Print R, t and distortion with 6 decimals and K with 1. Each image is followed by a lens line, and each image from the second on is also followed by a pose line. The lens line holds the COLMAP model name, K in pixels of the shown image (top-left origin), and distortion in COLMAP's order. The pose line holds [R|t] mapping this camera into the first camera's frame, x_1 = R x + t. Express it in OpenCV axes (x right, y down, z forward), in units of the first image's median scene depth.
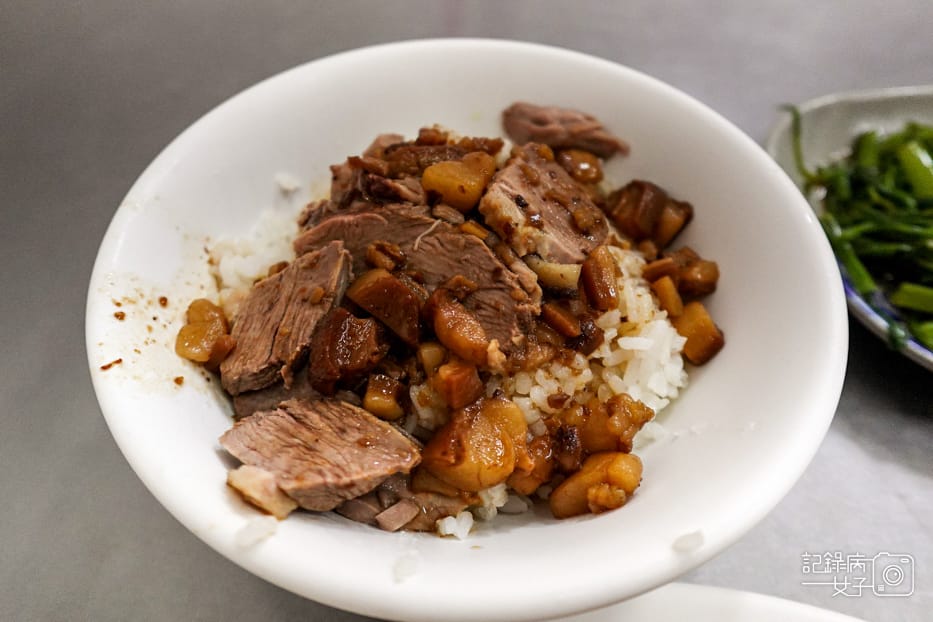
lens RADIAL K [[565.5, 0, 464.0], [0, 565.5, 283.5], [0, 0, 1]] dist [-0.014251, -0.001279]
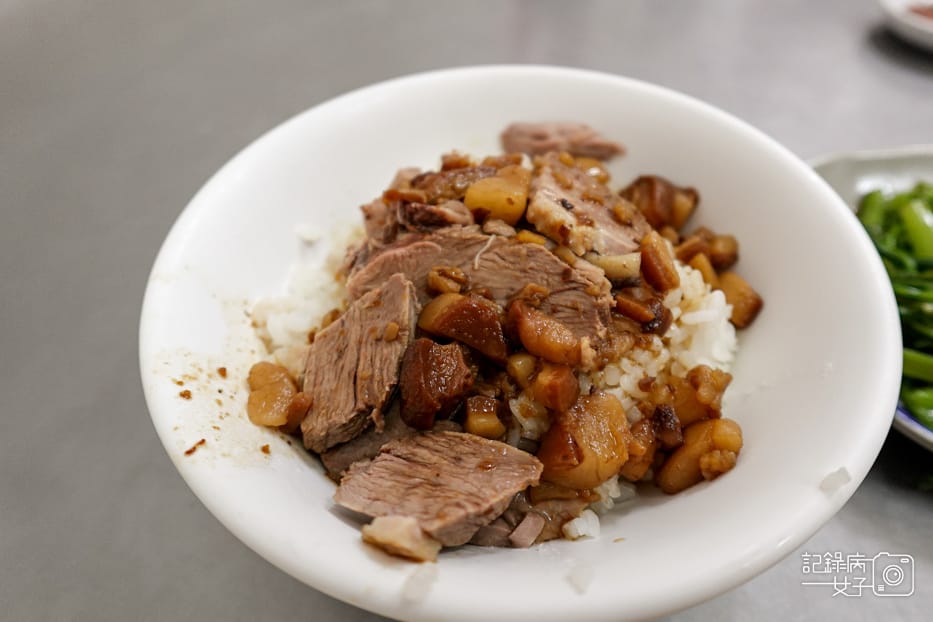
lens RADIAL K [[510.8, 0, 500.5], [0, 510.8, 312.8], [0, 0, 1]] dist [-0.017216, -0.000268]
pose [[0.970875, -0.193714, 0.140983, -0.199154], [0.194087, 0.980920, 0.011229, 0.016130], [-0.140468, 0.016461, 0.989948, 0.106183]]
